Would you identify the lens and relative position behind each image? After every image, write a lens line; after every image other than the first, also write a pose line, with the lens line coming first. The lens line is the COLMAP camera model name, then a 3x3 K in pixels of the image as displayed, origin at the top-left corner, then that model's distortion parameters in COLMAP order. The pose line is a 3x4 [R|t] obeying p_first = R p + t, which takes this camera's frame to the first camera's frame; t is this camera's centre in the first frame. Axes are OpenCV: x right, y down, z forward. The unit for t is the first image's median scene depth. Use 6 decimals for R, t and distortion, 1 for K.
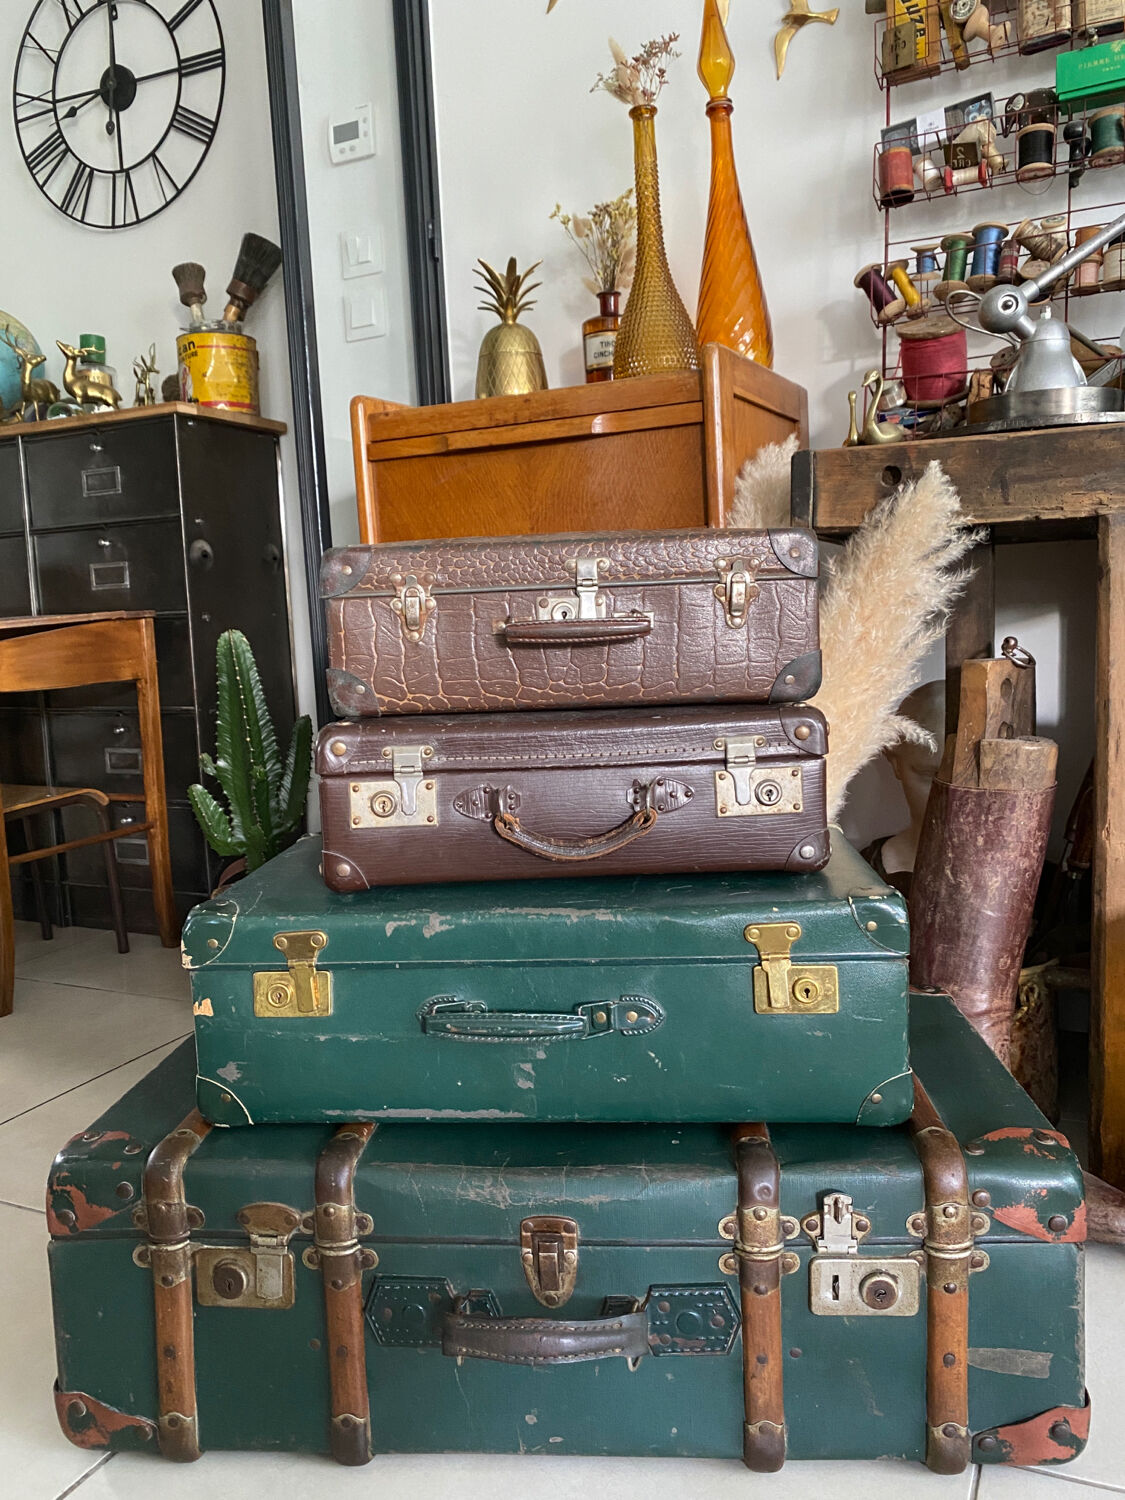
lens RADIAL K [[1140.4, 0, 561.0], [0, 1140.4, 731.9], [0, 0, 1]] dist [0.007975, -0.012239]
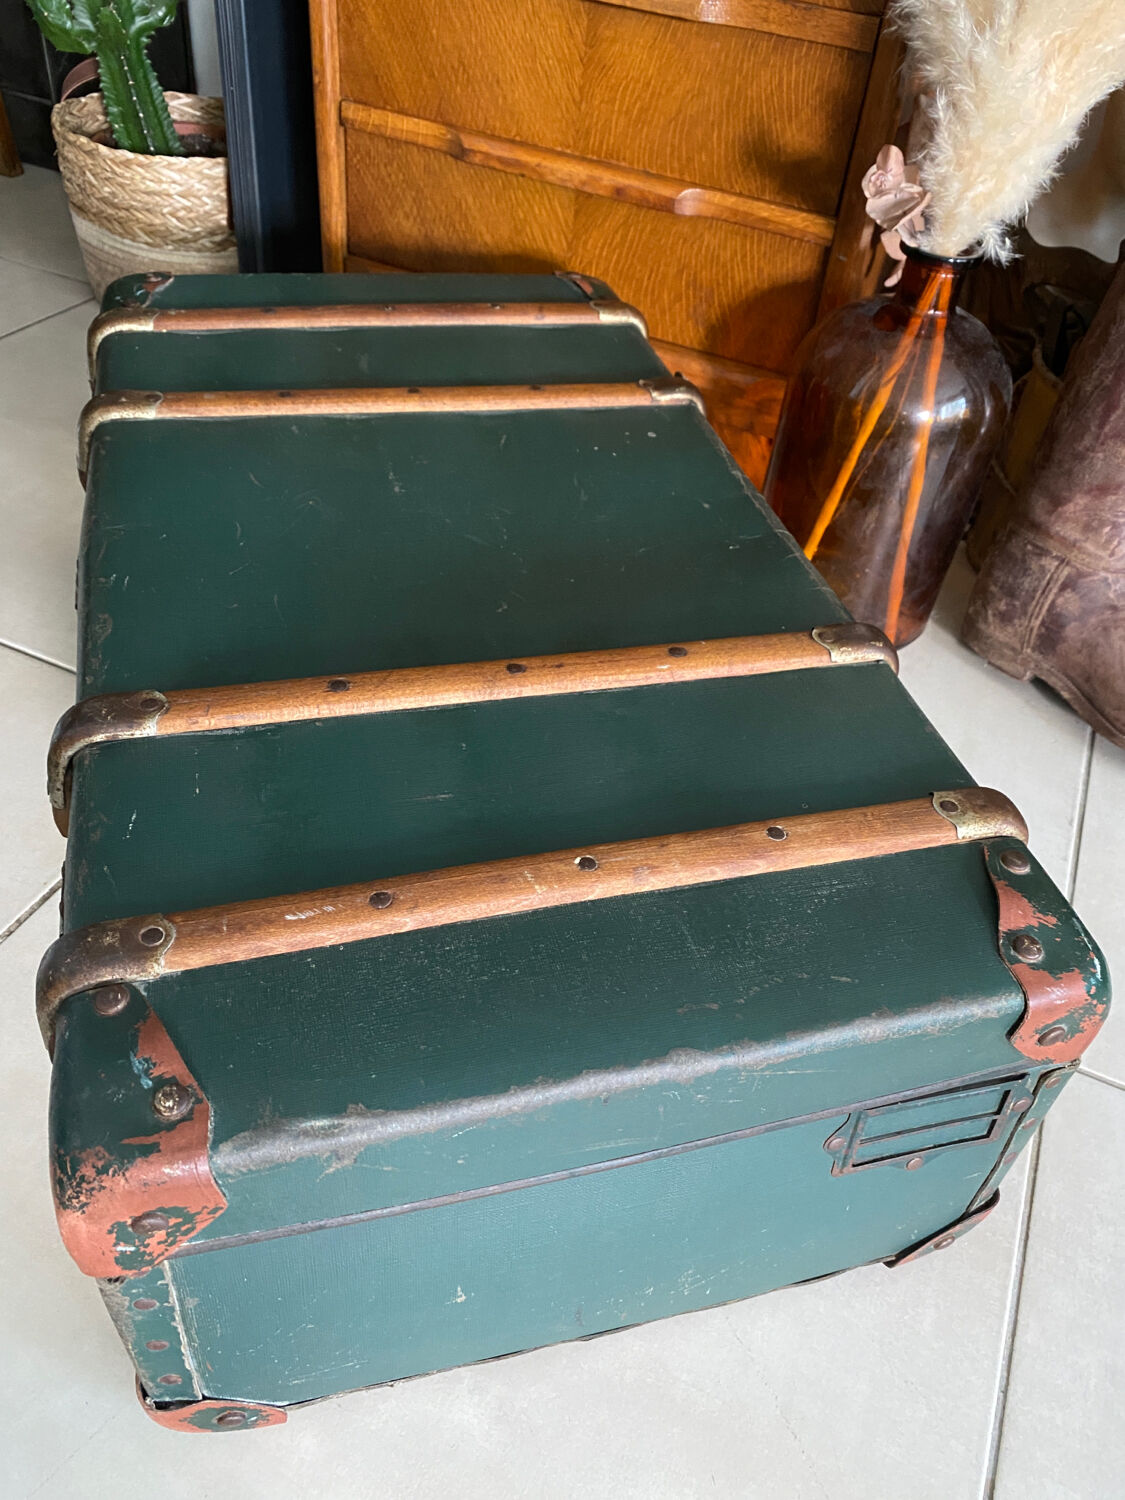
lens RADIAL K [[1140.4, 0, 575.4], [0, 1140.4, 754.6], [0, 0, 1]] dist [0.007975, -0.012239]
pose [[0.988355, 0.088884, 0.123511, -0.072781], [-0.144811, 0.798736, 0.583996, 0.007445], [-0.046744, -0.595080, 0.802306, 0.328325]]
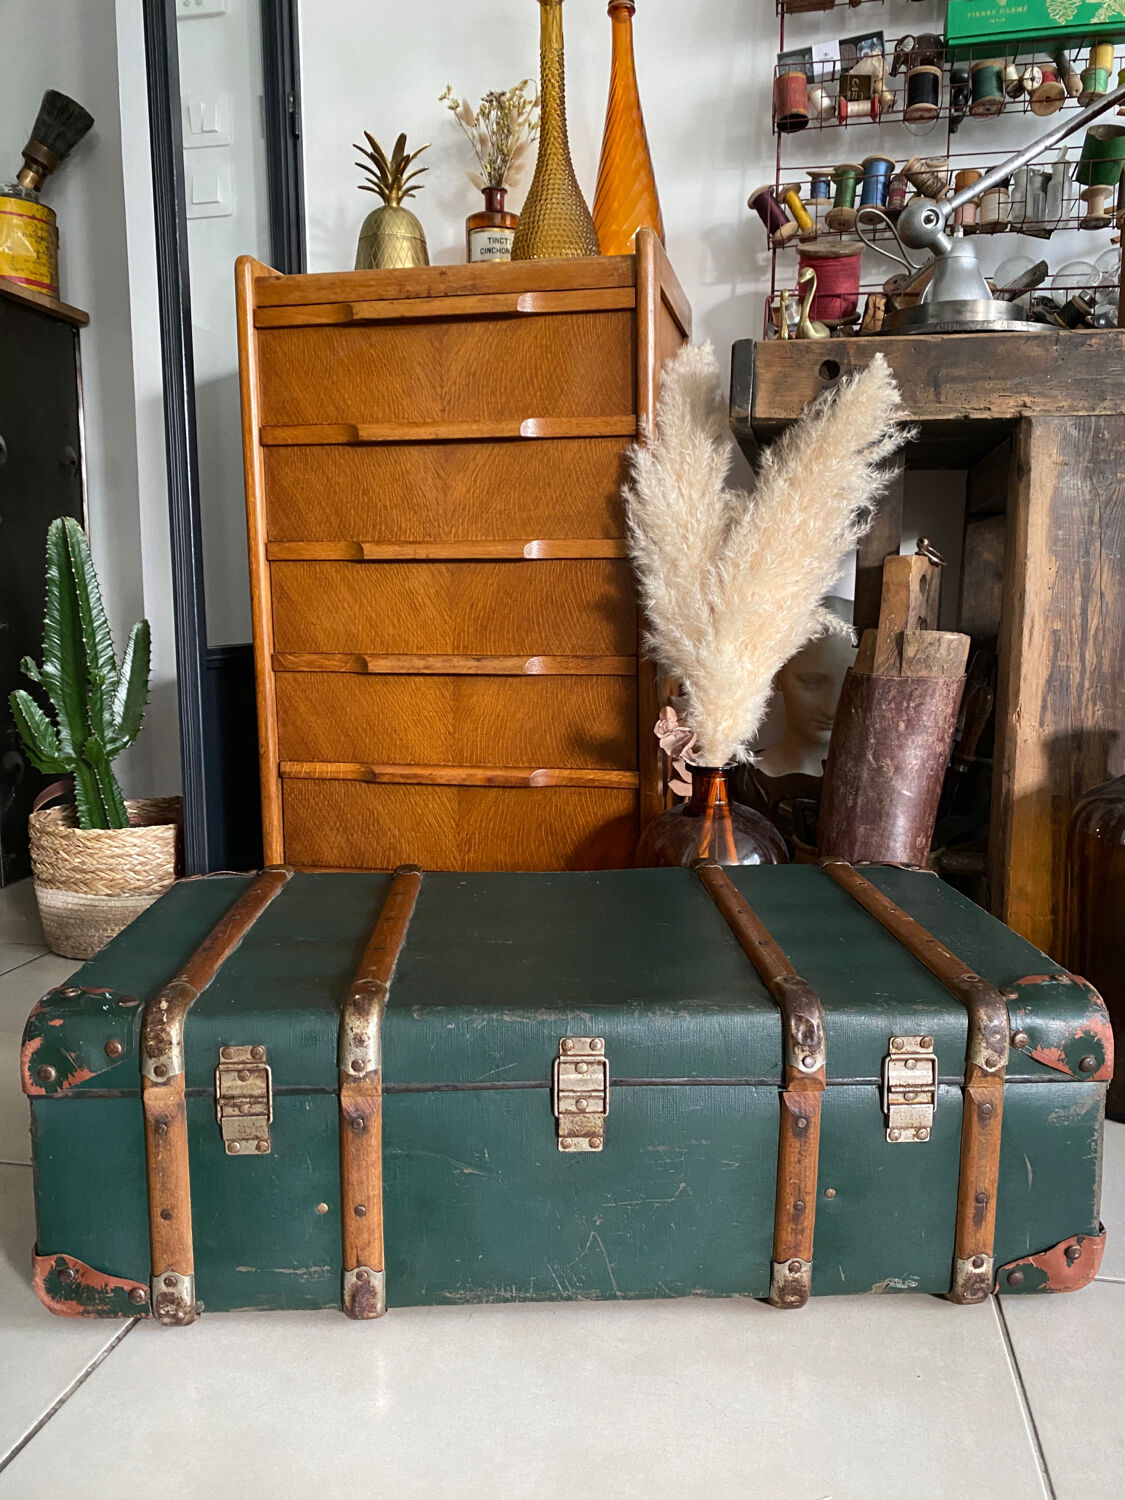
lens RADIAL K [[1140.4, 0, 568.2], [0, 1140.4, 738.2], [0, 0, 1]] dist [0.007975, -0.012239]
pose [[0.968697, 0.012850, 0.247913, -0.190231], [-0.016216, 0.999802, 0.011543, 0.099307], [-0.247715, -0.015202, 0.968714, 0.059030]]
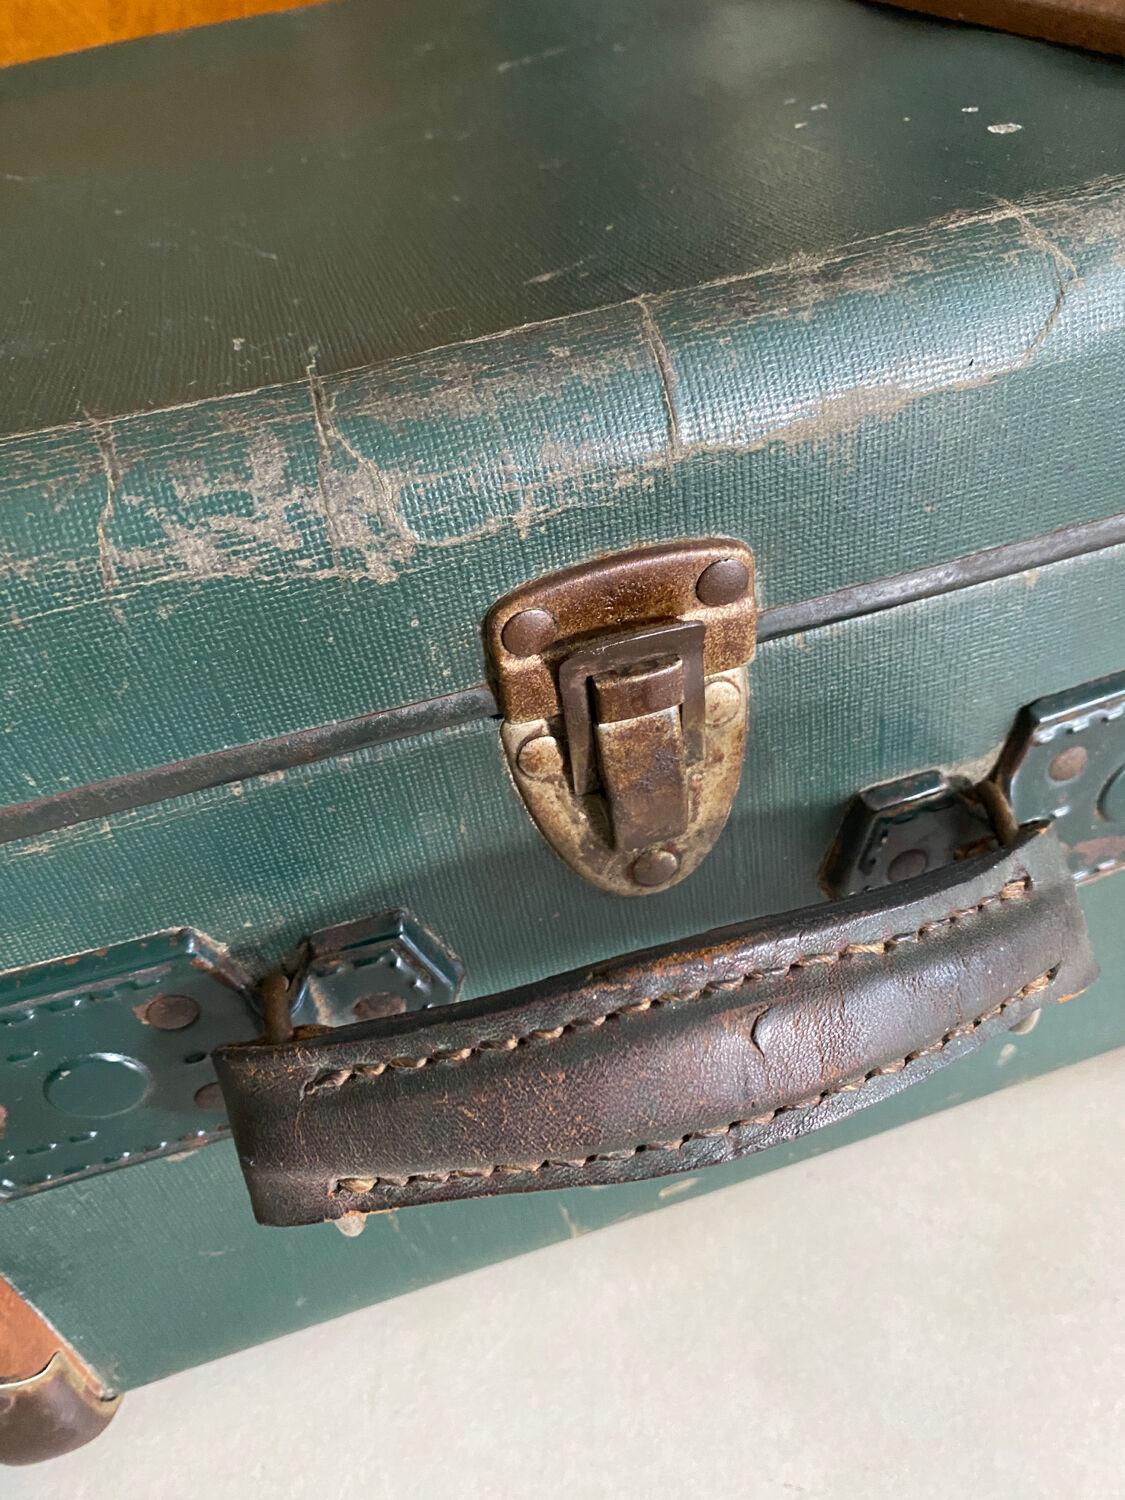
lens RADIAL K [[1140.4, 0, 566.3], [0, 1140.4, 750.3], [0, 0, 1]] dist [0.007975, -0.012239]
pose [[0.932107, -0.286522, 0.221545, -0.048833], [0.120457, 0.822115, 0.556433, 0.229128], [-0.341565, -0.491969, 0.800812, 0.557093]]
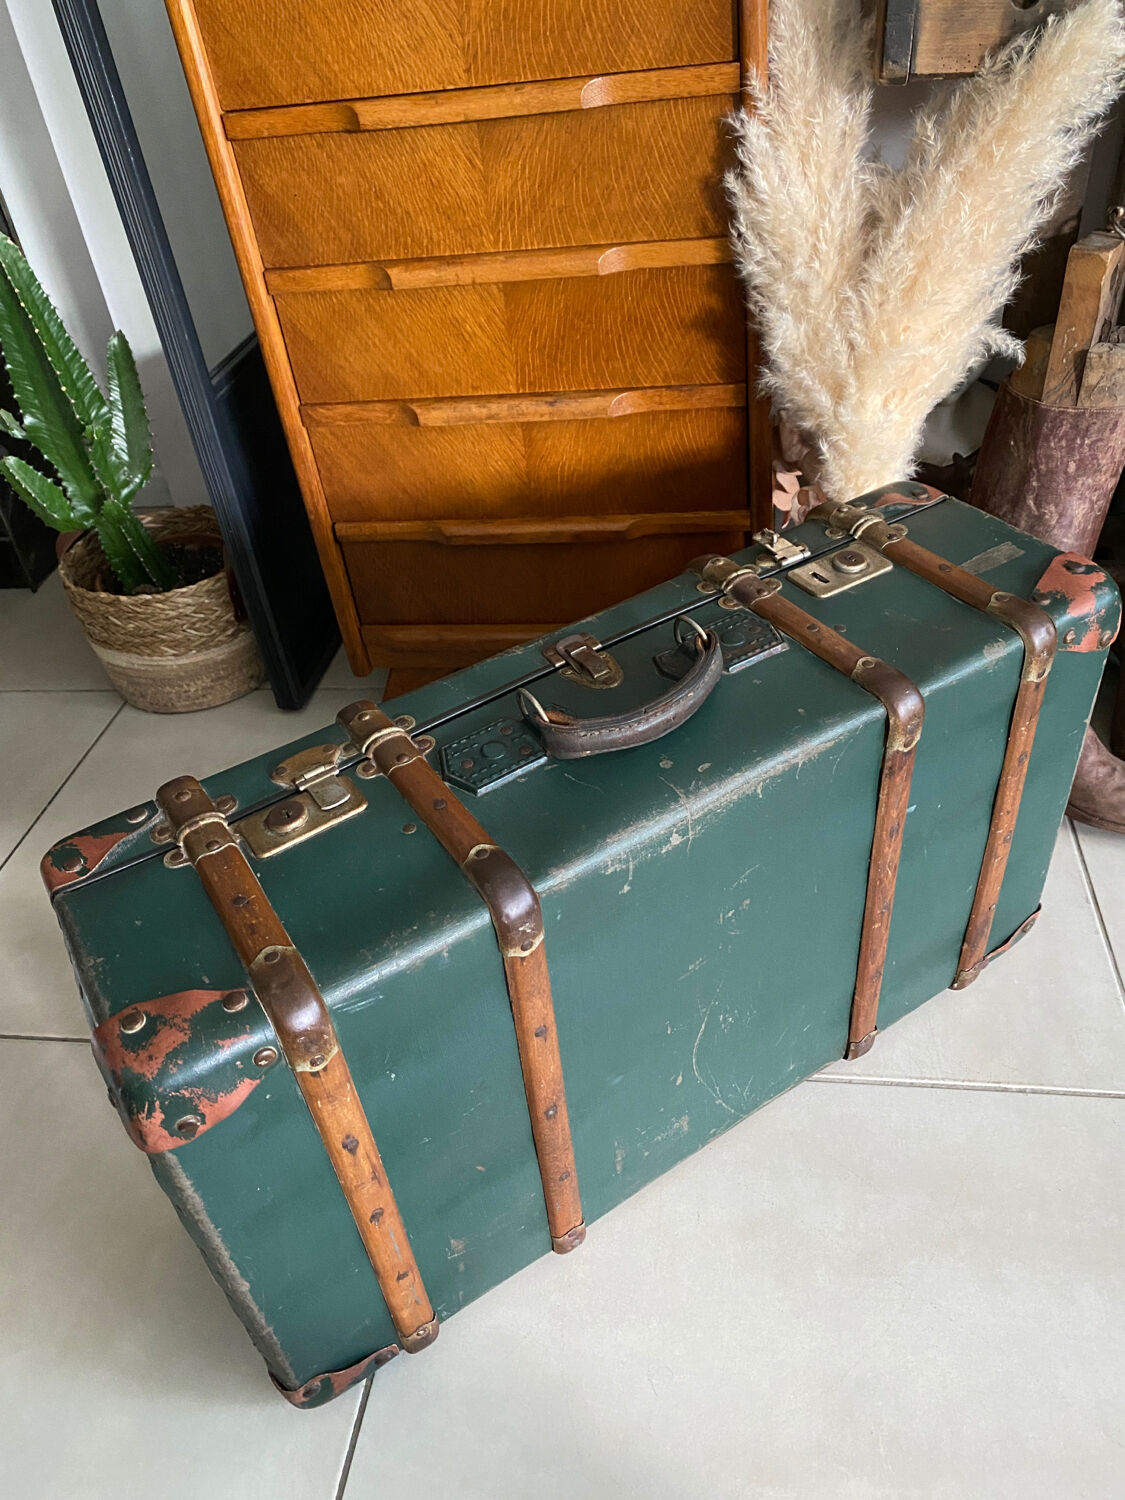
lens RADIAL K [[1140.4, 0, 560.4], [0, 1140.4, 731.6], [0, 0, 1]] dist [0.007975, -0.012239]
pose [[0.954712, -0.220770, 0.199462, -0.241248], [0.094481, 0.860647, 0.500360, -0.212356], [-0.282131, -0.458854, 0.842529, 0.262742]]
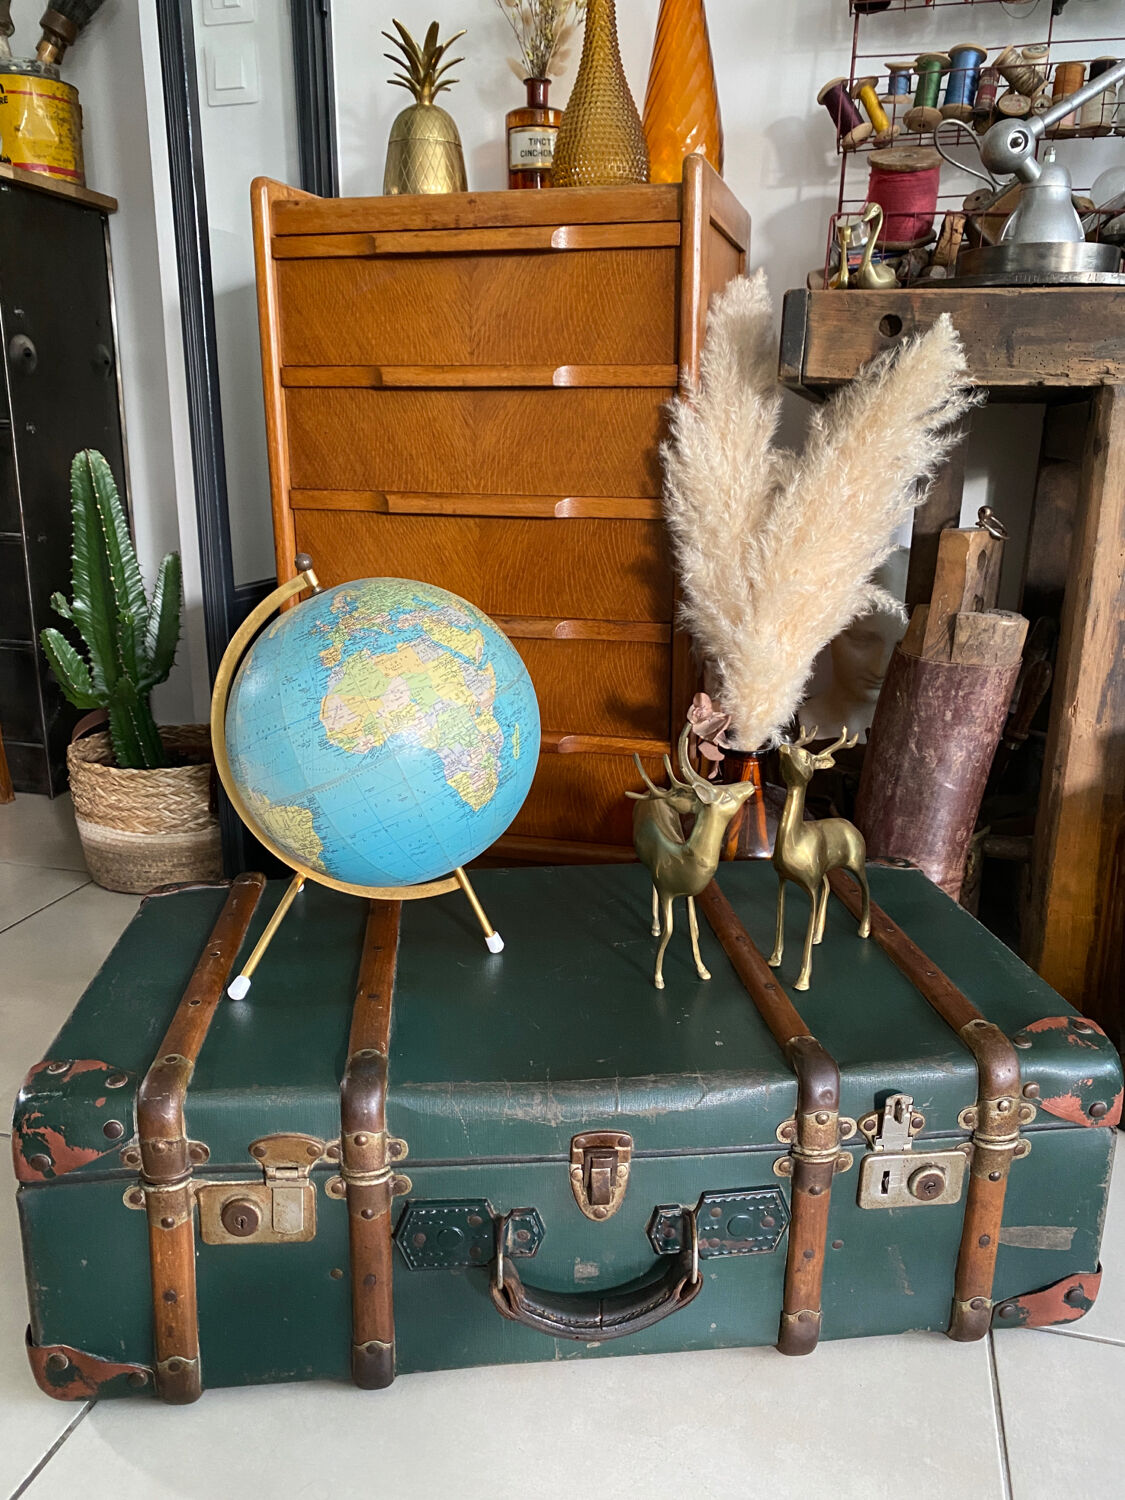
lens RADIAL K [[1140.4, 0, 566.6], [0, 1140.4, 733.7], [0, 0, 1]] dist [0.007975, -0.012239]
pose [[0.981388, 0.004703, 0.191978, -0.148231], [-0.033324, 0.988704, 0.146130, -0.022644], [-0.189123, -0.149808, 0.970459, 0.098450]]
